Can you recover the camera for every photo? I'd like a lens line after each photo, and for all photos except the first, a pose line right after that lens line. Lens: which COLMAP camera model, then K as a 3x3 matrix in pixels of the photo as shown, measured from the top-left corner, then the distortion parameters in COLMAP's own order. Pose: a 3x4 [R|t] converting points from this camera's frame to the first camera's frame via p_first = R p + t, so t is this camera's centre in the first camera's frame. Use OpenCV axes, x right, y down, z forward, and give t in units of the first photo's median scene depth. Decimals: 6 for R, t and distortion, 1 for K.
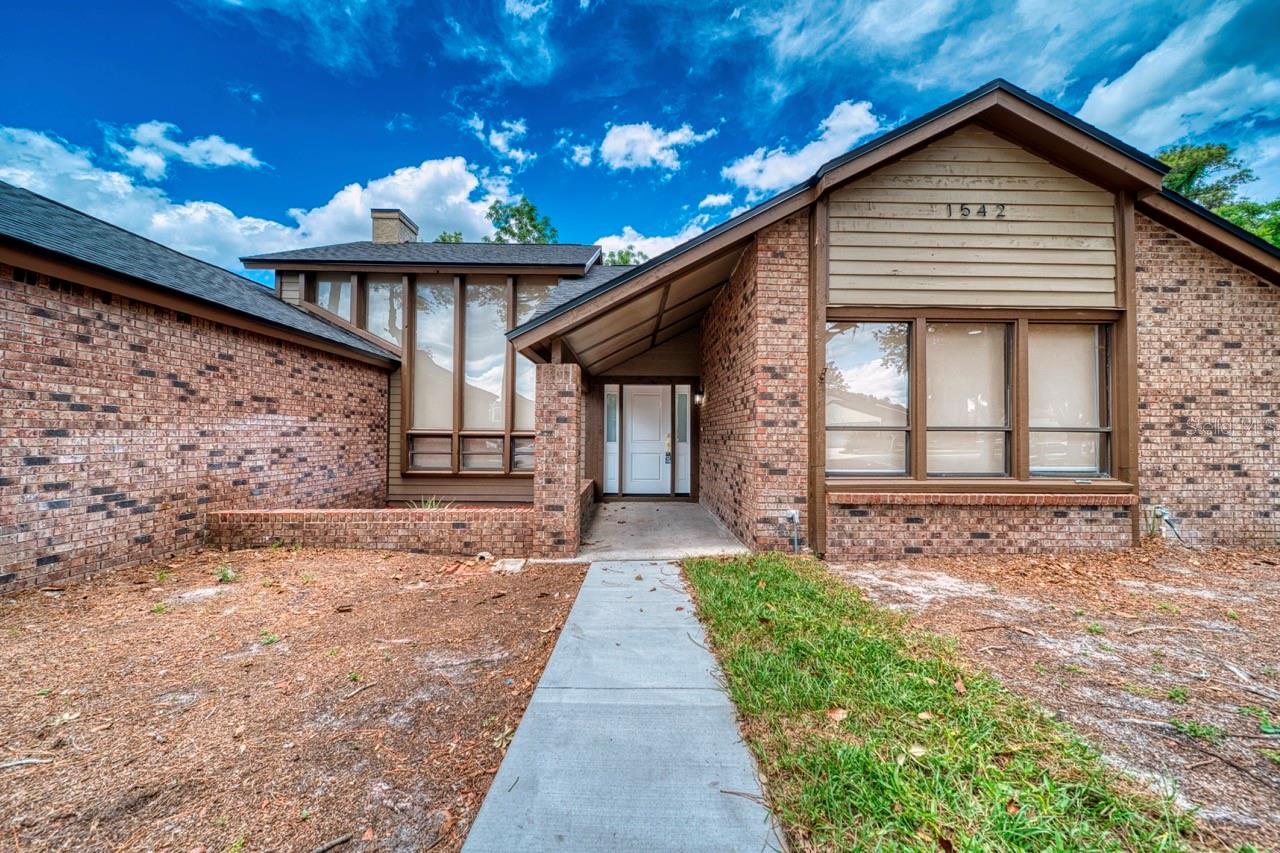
lens RADIAL K [[460.2, 0, 640.0], [0, 460.2, 426.5], [0, 0, 1]] dist [-0.000364, -0.000470]
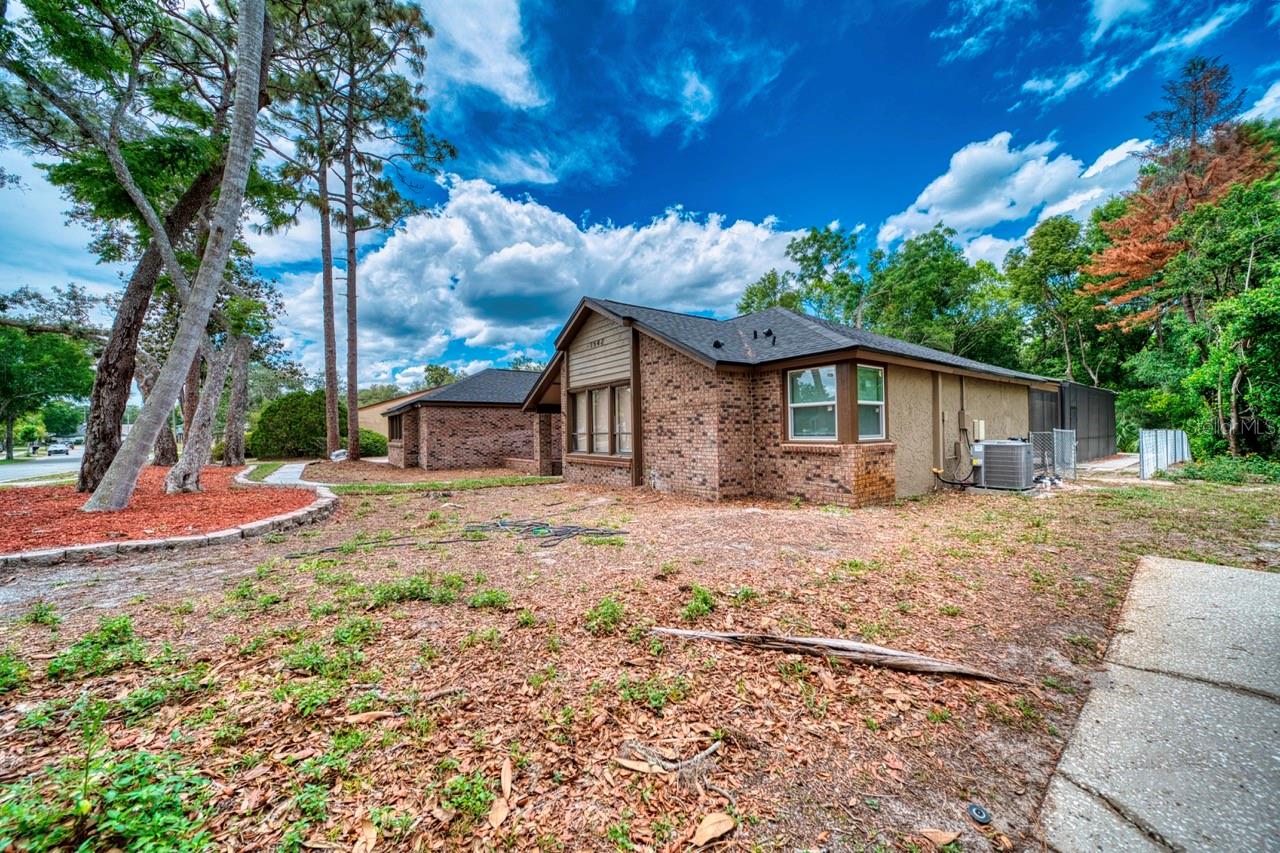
lens RADIAL K [[460.2, 0, 640.0], [0, 460.2, 426.5], [0, 0, 1]] dist [-0.000364, -0.000470]
pose [[0.574388, -0.022995, -0.818260, 2.754330], [0.035875, 0.999352, -0.002901, -0.016740], [0.817797, -0.027689, 0.574841, -0.210246]]
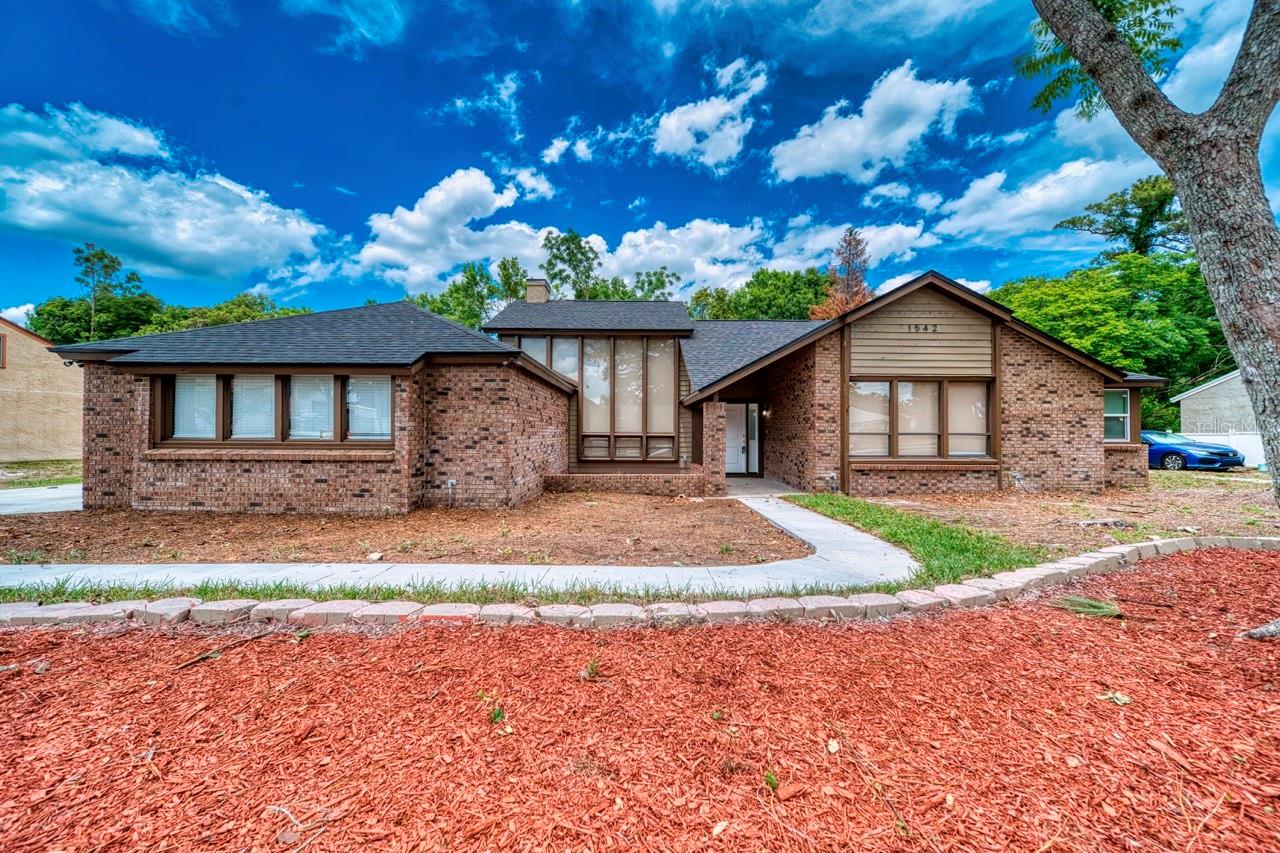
lens RADIAL K [[450.0, 0, 640.0], [0, 450.0, 426.5], [0, 0, 1]] dist [-0.001791, -0.000014]
pose [[0.999741, -0.002377, -0.022644, -0.479213], [0.002522, 0.999977, 0.006365, -0.043169], [0.022628, -0.006420, 0.999723, -1.018742]]
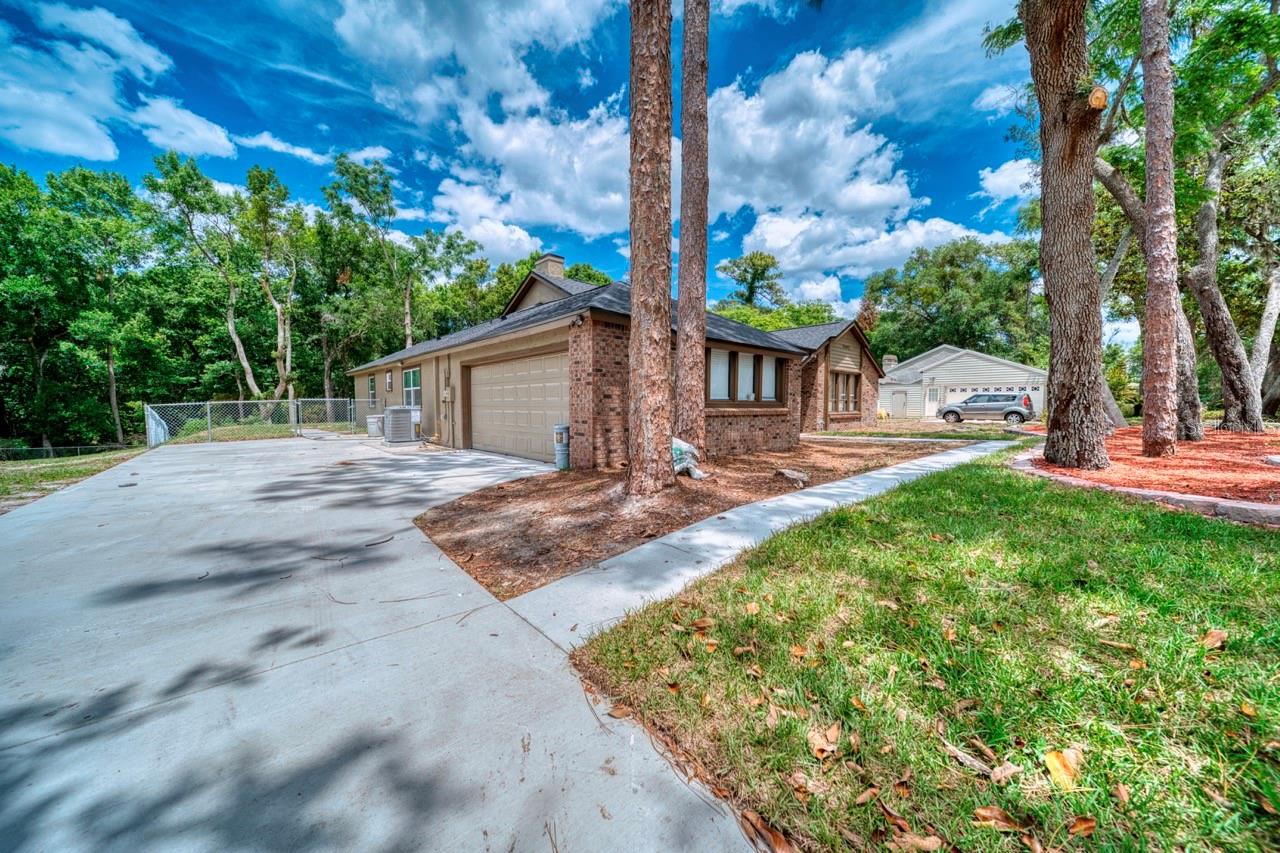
lens RADIAL K [[460.2, 0, 640.0], [0, 460.2, 426.5], [0, 0, 1]] dist [-0.000364, -0.000470]
pose [[0.729945, -0.033339, 0.682692, -3.462837], [-0.013813, 0.997886, 0.063500, -0.004565], [-0.683366, -0.055782, 0.727942, -0.807742]]
